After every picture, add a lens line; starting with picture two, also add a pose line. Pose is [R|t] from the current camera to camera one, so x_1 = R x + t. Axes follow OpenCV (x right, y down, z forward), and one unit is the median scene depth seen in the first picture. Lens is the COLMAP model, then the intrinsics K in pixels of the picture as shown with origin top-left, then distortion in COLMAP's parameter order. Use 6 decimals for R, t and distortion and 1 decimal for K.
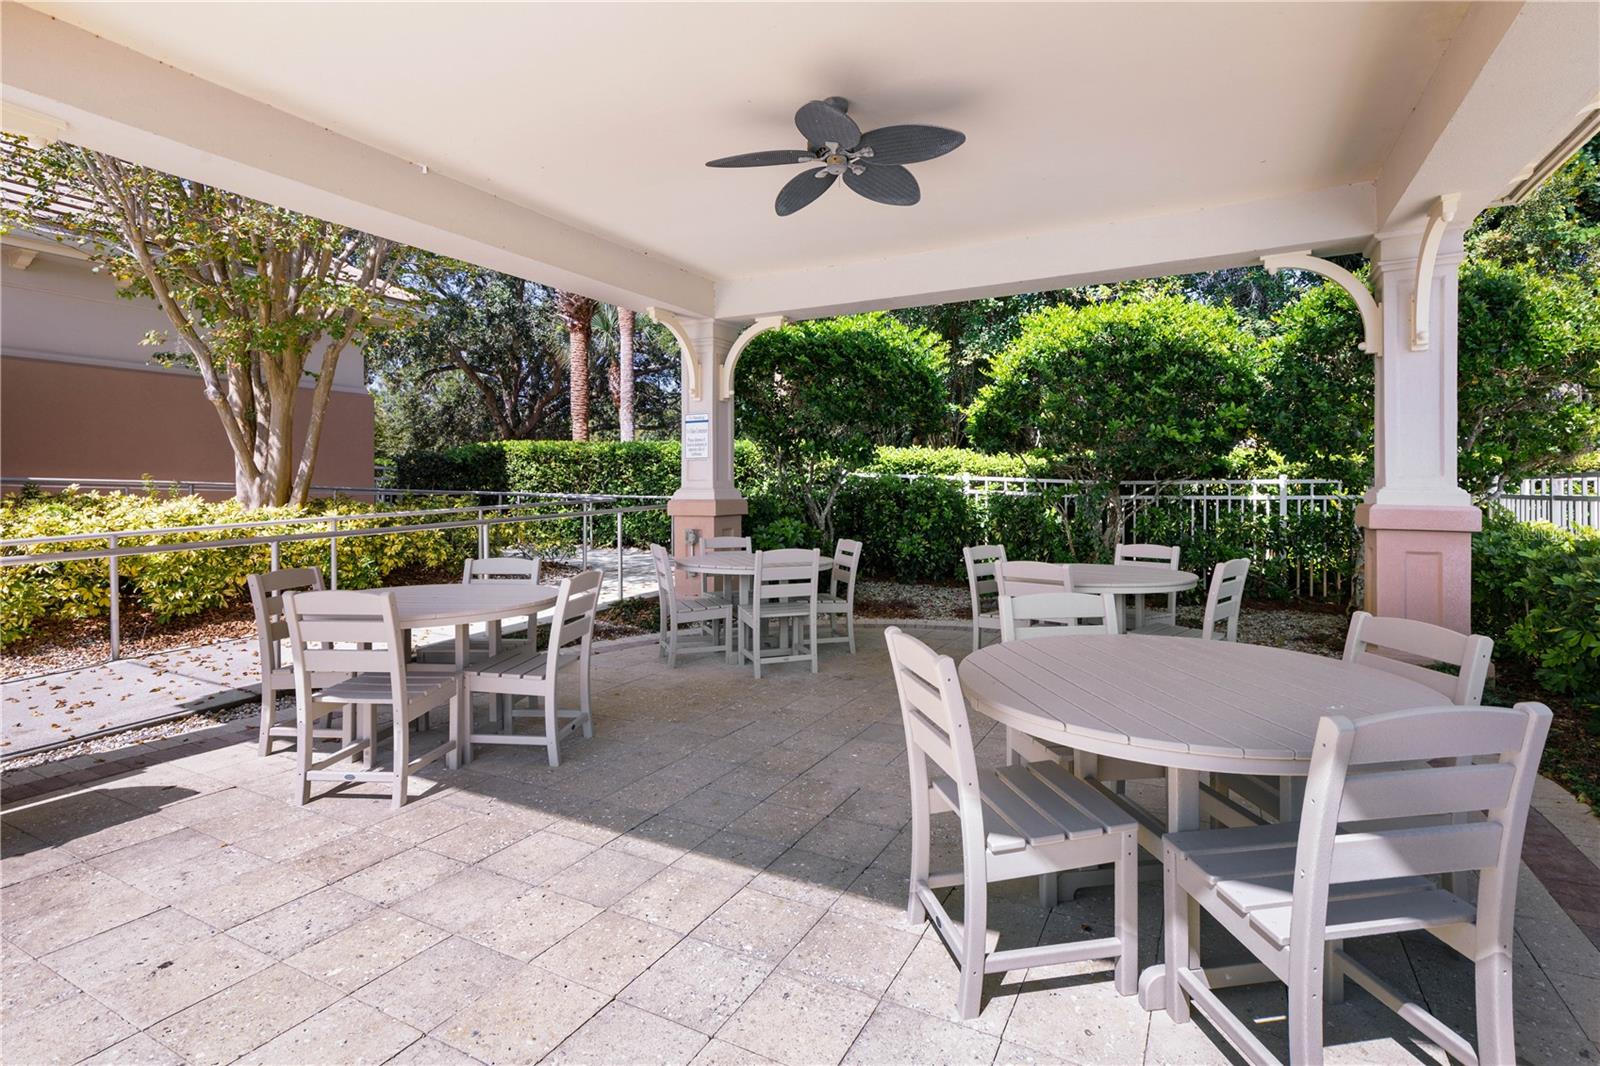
lens RADIAL K [[729.1, 0, 797.4], [0, 729.1, 499.5], [0, 0, 1]] dist [-0.000480, -0.000102]
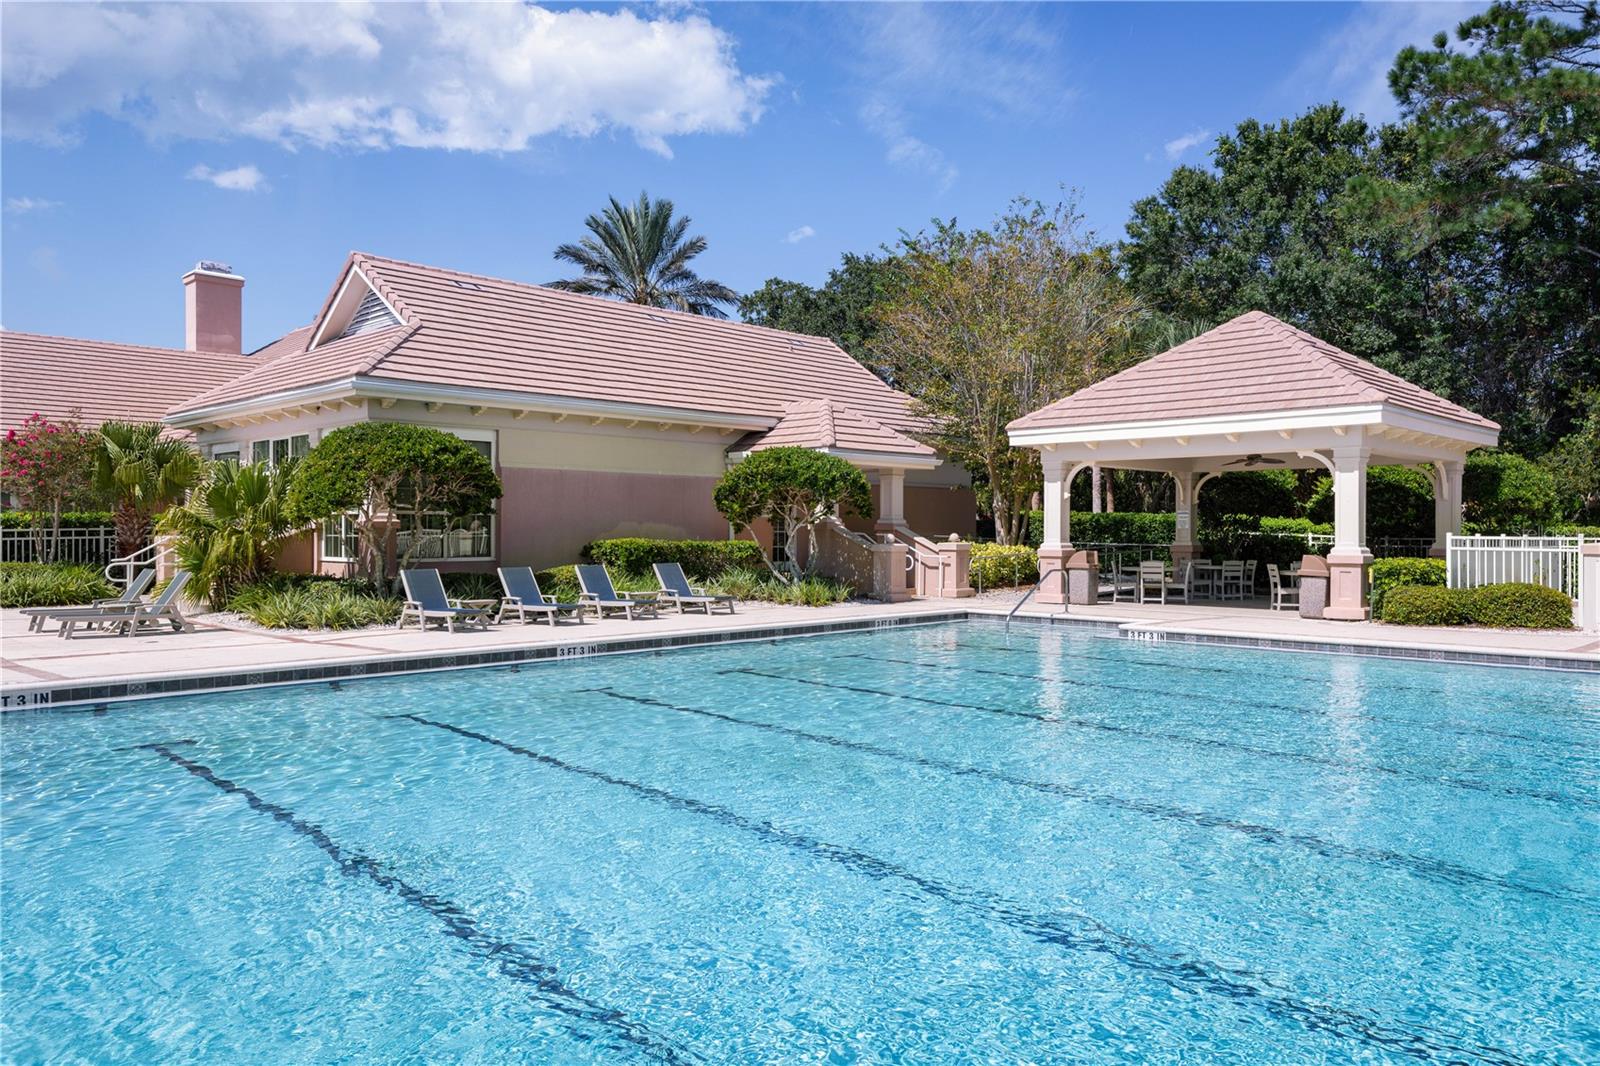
lens RADIAL K [[1187.2, 0, 800.0], [0, 1187.2, 533.0], [0, 0, 1]] dist [-0.006664, -0.001989]
pose [[0.969493, 0.009159, -0.244947, -0.398410], [-0.012520, 0.999848, -0.012166, 0.023358], [0.244798, 0.014861, 0.969460, -3.080696]]
